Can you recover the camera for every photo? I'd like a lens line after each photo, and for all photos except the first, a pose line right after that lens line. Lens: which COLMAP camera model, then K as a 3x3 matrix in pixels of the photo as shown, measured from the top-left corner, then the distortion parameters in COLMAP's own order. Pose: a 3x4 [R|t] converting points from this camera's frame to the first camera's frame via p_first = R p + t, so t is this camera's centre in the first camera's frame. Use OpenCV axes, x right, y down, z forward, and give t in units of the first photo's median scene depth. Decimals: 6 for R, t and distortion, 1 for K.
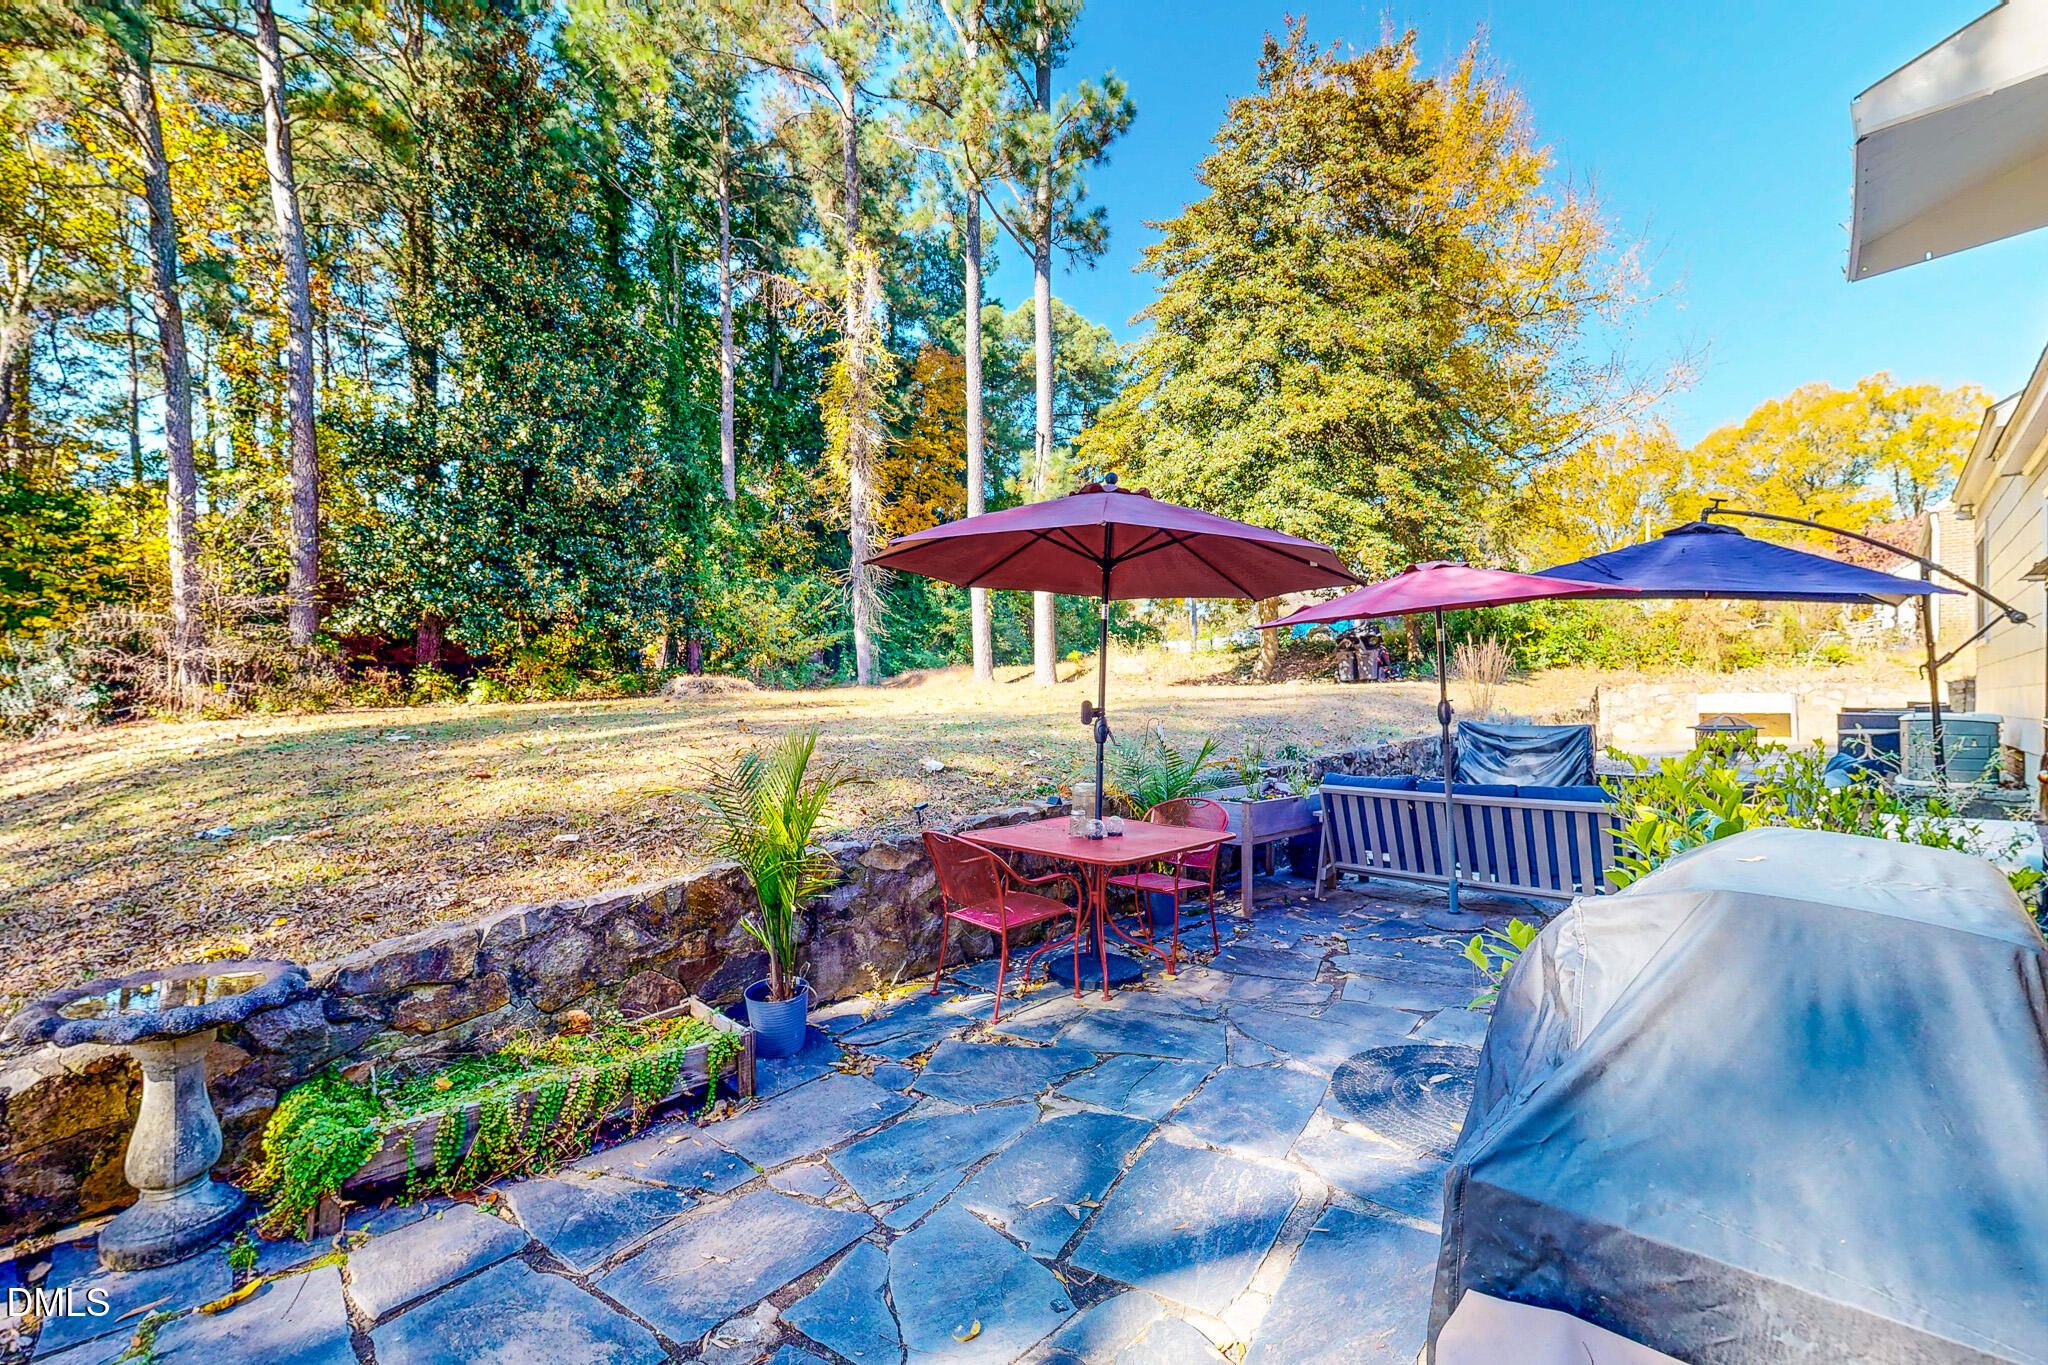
lens RADIAL K [[888.8, 0, 1026.4], [0, 888.8, 684.5], [0, 0, 1]] dist [0.002672, -0.001436]
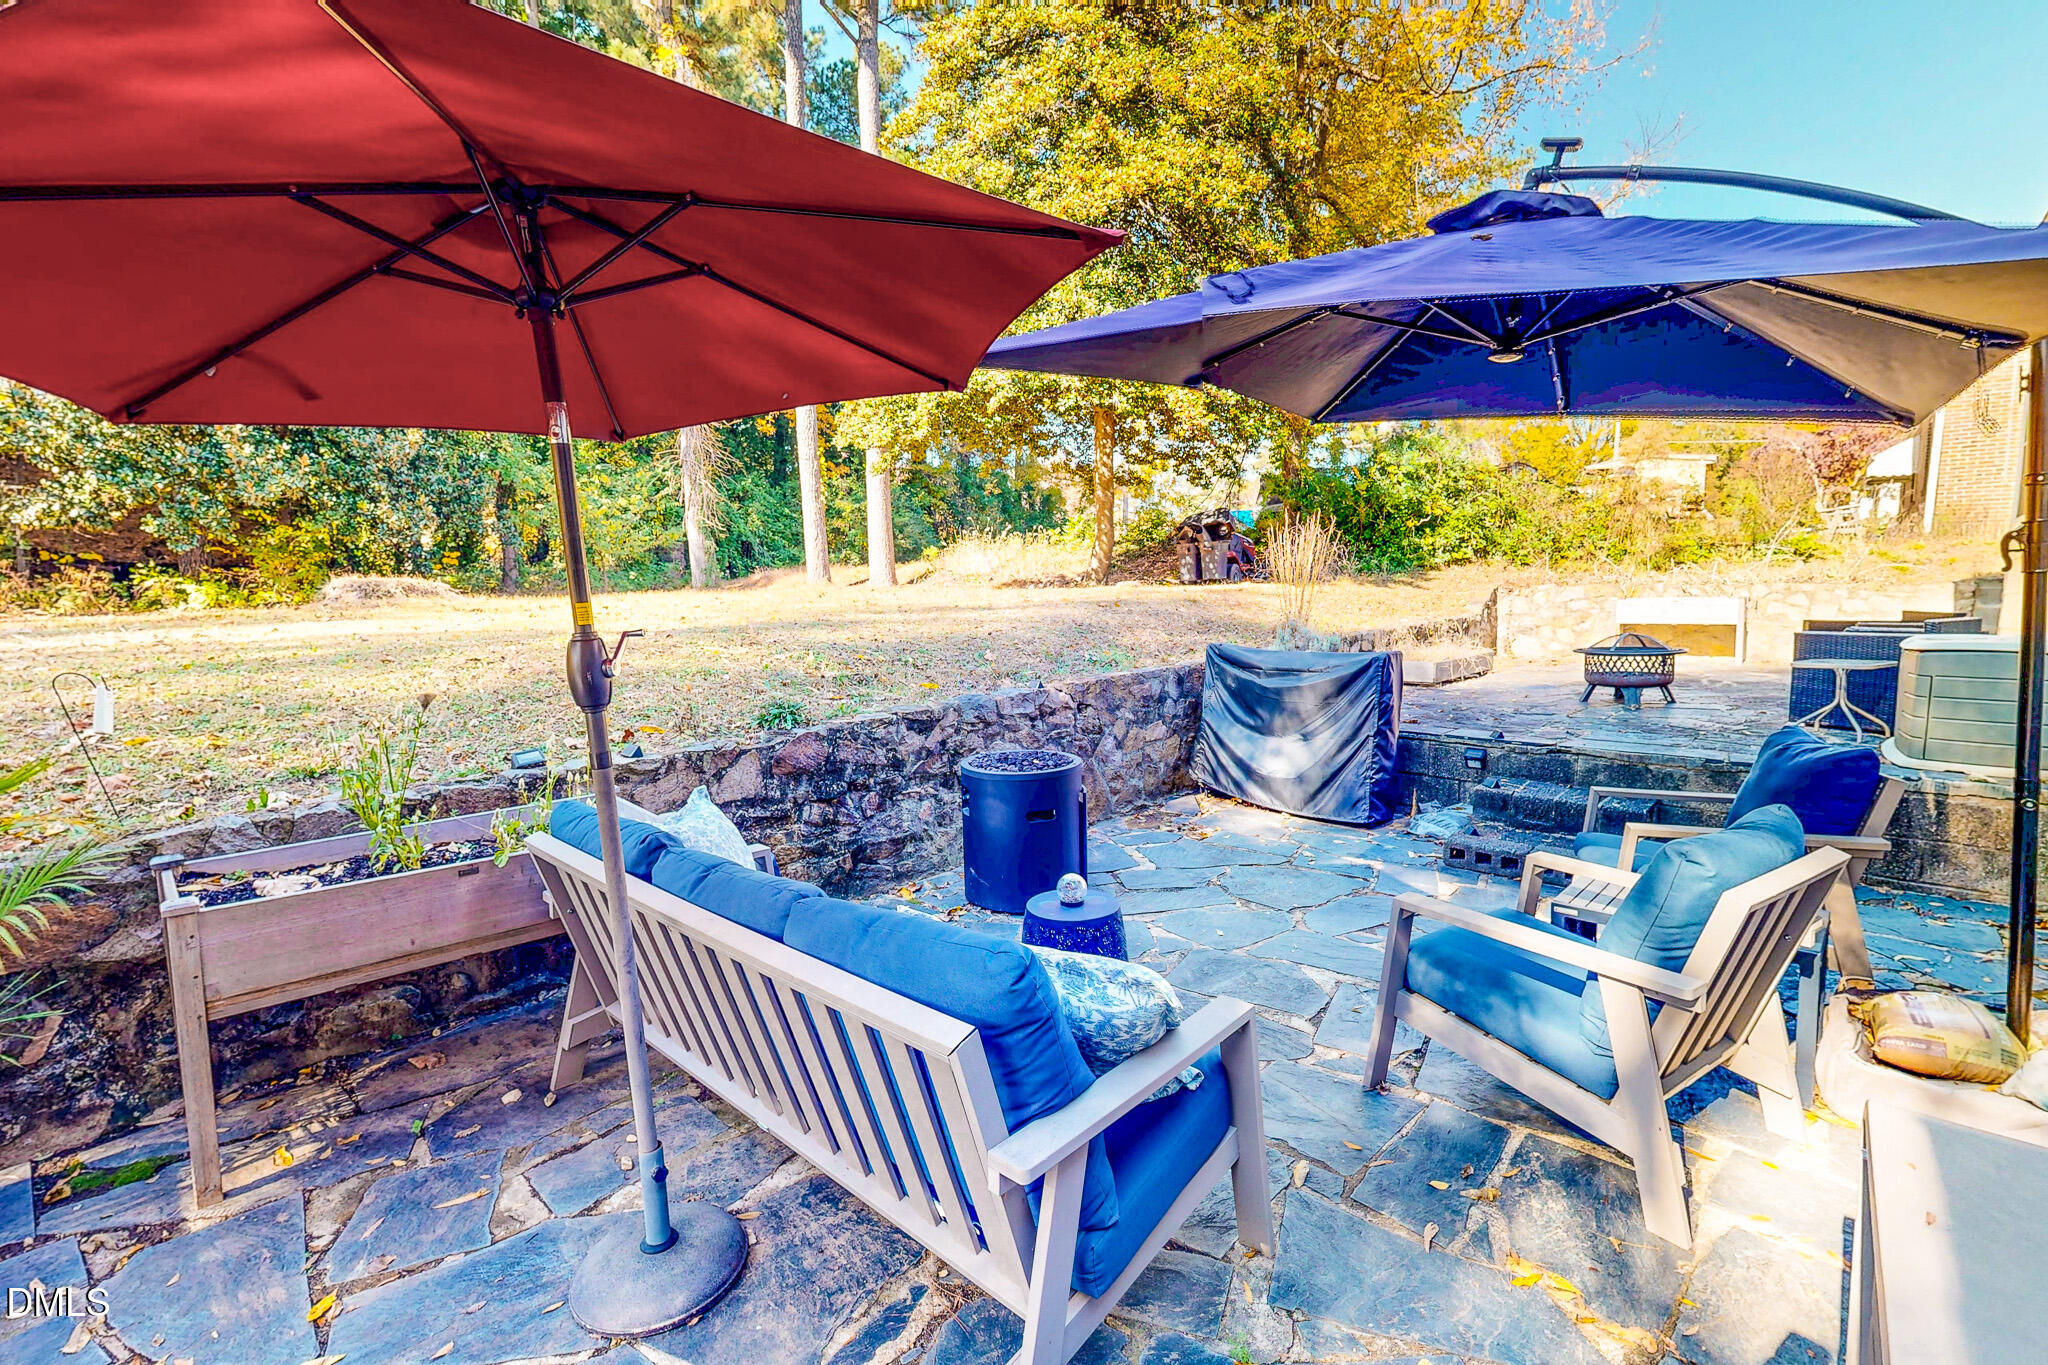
lens RADIAL K [[888.8, 0, 1029.1], [0, 888.8, 685.2], [0, 0, 1]] dist [0.002672, -0.001436]
pose [[0.999677, -0.004394, 0.025046, 0.217777], [0.001609, 0.993915, 0.110141, 0.000364], [-0.025377, -0.110065, 0.993600, 0.237296]]
